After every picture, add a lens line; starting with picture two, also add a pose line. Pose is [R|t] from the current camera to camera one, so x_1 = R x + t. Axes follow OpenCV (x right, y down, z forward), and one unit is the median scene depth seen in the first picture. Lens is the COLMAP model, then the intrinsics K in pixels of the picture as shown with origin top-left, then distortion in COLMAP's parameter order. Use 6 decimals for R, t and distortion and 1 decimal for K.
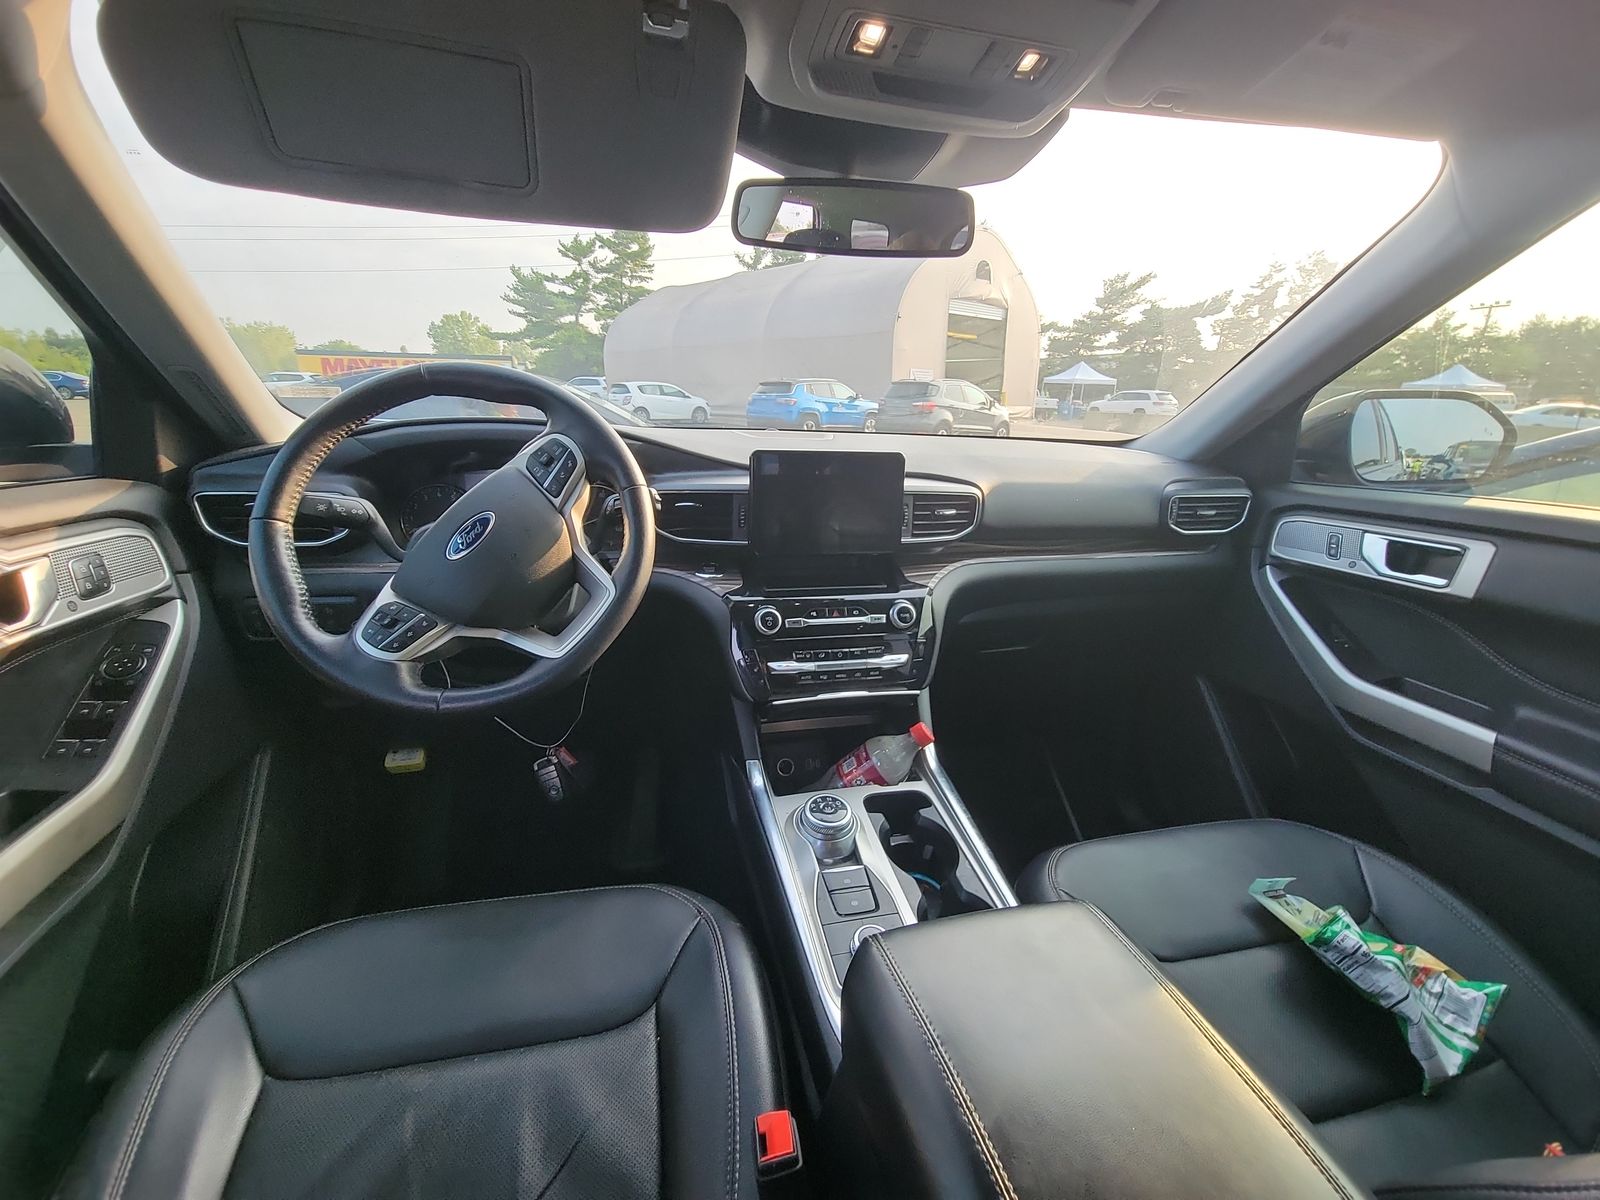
lens RADIAL K [[633.4, 0, 799.7], [0, 633.4, 606.1], [0, 0, 1]] dist [0.001499, 0.000034]
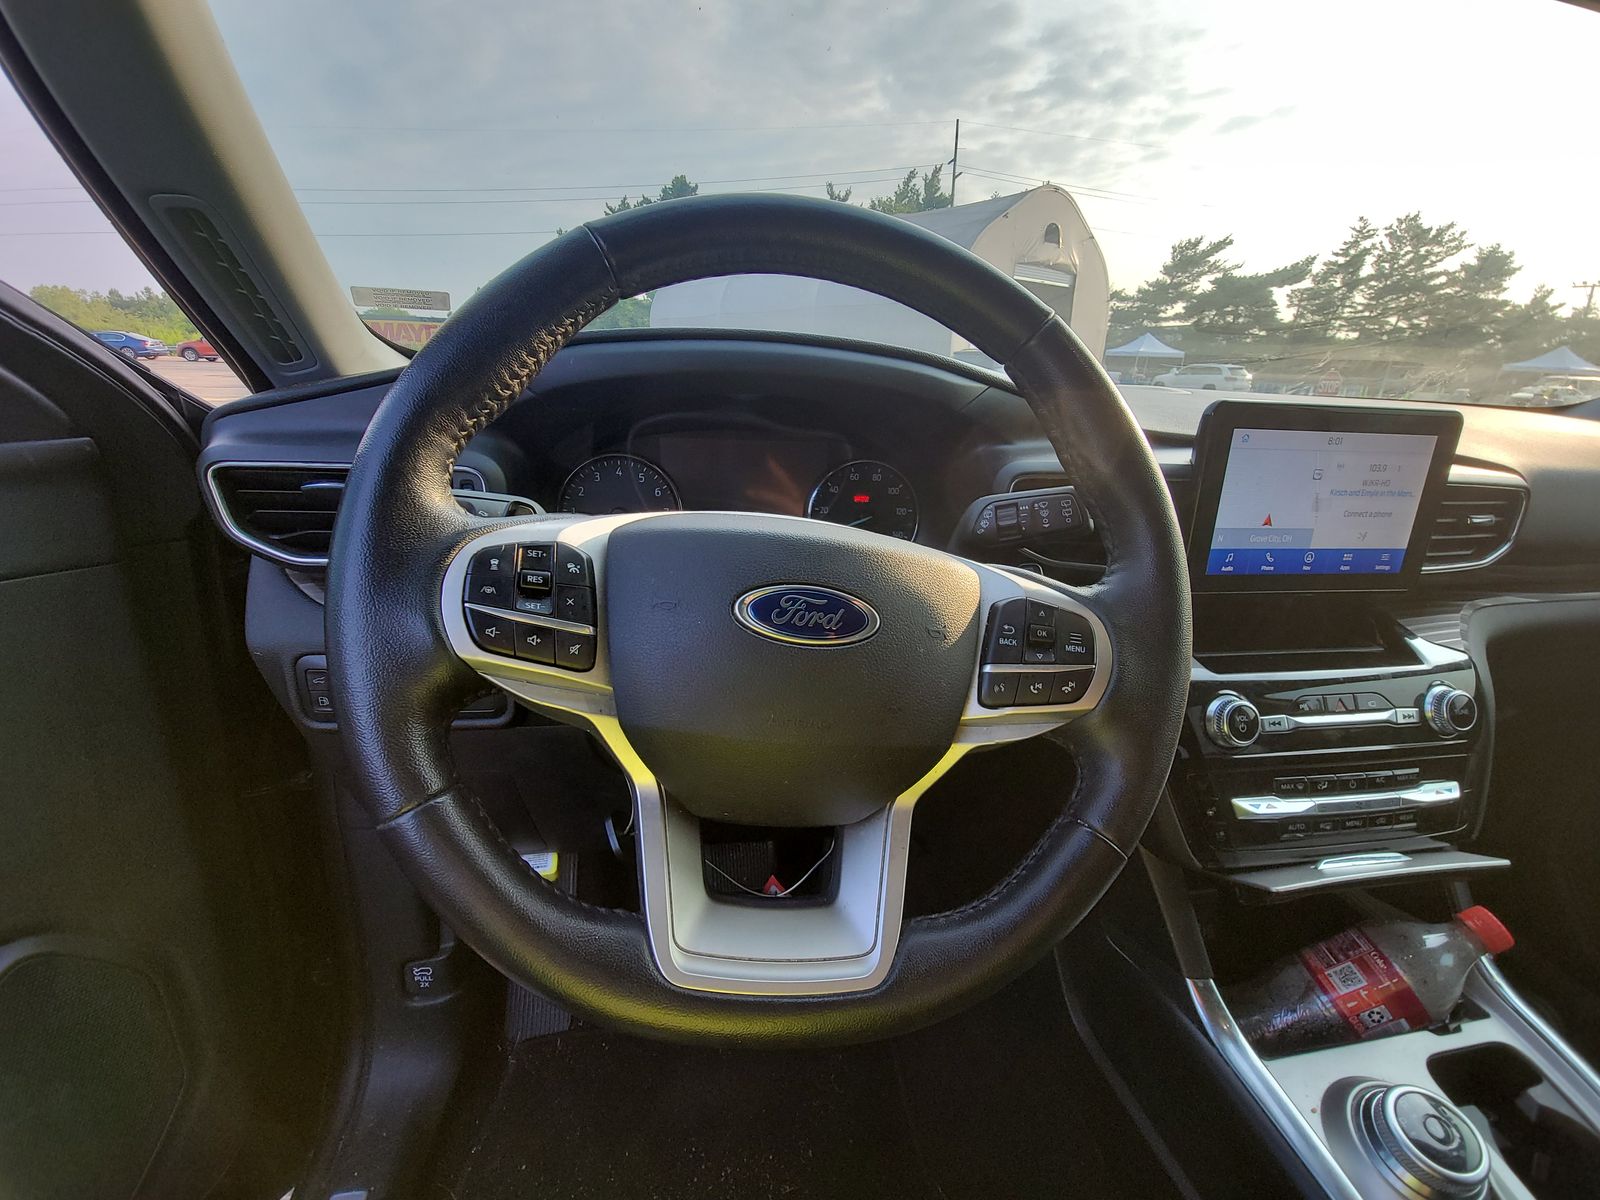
lens RADIAL K [[648.5, 0, 803.6], [0, 648.5, 591.5], [0, 0, 1]] dist [0.000628, -0.000025]
pose [[0.998237, 0.028634, -0.051995, -0.358674], [-0.027938, 0.999511, 0.014065, -0.077443], [0.052373, -0.012587, 0.998548, 0.389523]]
